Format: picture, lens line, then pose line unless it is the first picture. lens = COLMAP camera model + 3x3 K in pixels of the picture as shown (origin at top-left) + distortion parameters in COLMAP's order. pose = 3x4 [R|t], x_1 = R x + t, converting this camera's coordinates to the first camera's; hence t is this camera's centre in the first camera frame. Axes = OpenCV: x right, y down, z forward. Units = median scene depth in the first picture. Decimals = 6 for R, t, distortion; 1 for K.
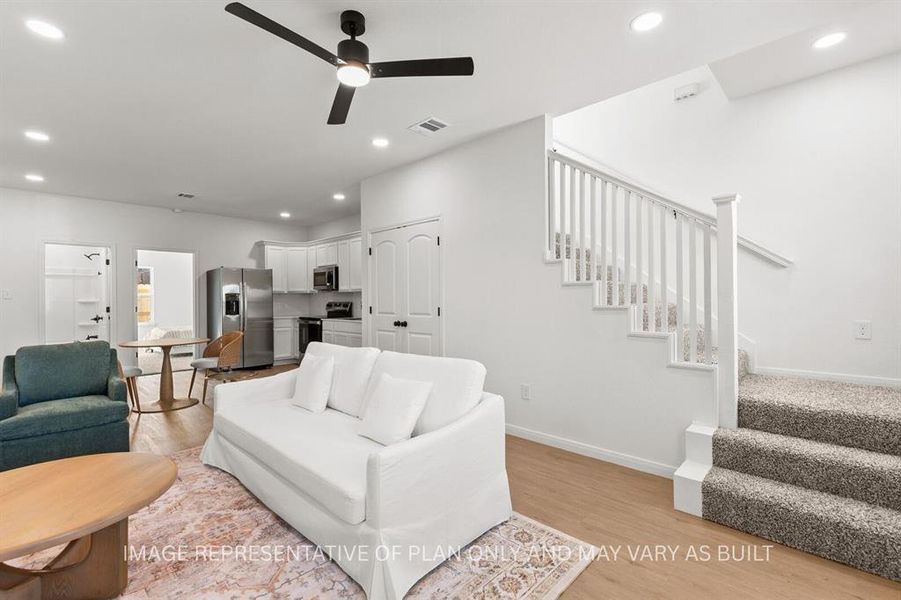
lens RADIAL K [[410.3, 0, 452.9], [0, 410.3, 299.7], [0, 0, 1]] dist [-0.000578, 0.000037]
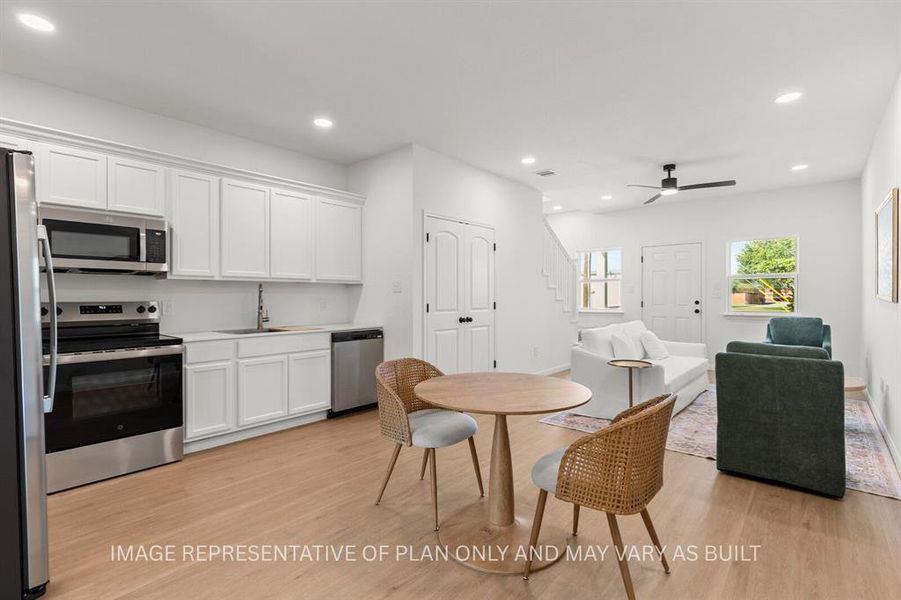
lens RADIAL K [[410.3, 0, 455.5], [0, 410.3, 299.9], [0, 0, 1]] dist [-0.000811, 0.000208]
pose [[-0.051091, -0.004156, 0.998685, -1.130418], [0.002596, 0.999987, 0.004294, 0.006066], [-0.998691, 0.002812, -0.051079, 1.075836]]
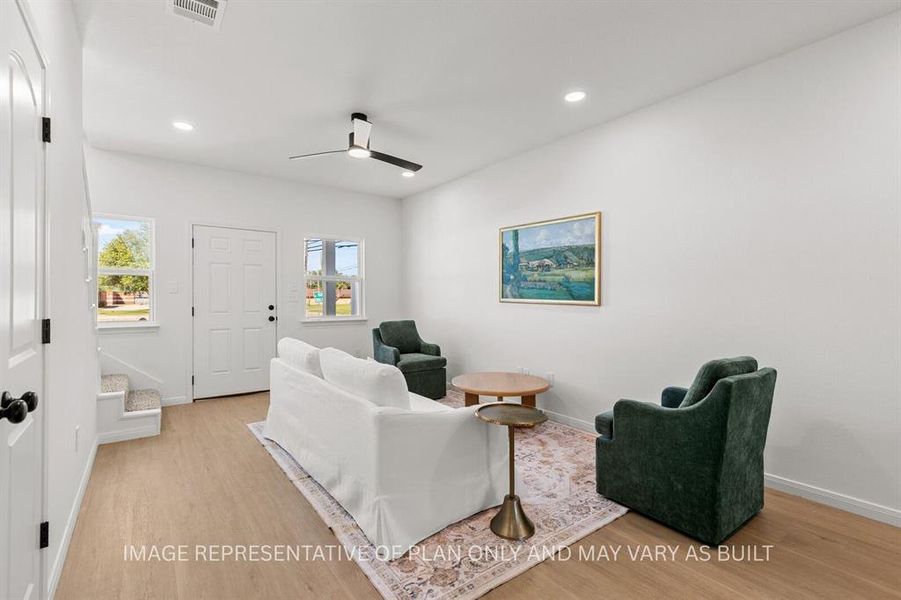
lens RADIAL K [[407.1, 0, 432.3], [0, 407.1, 297.7], [0, 0, 1]] dist [-0.000259, -0.000003]
pose [[-0.982598, 0.004511, 0.185692, -0.384563], [0.003870, 0.999985, -0.003818, 0.002586], [-0.185707, -0.003033, -0.982600, 1.168240]]
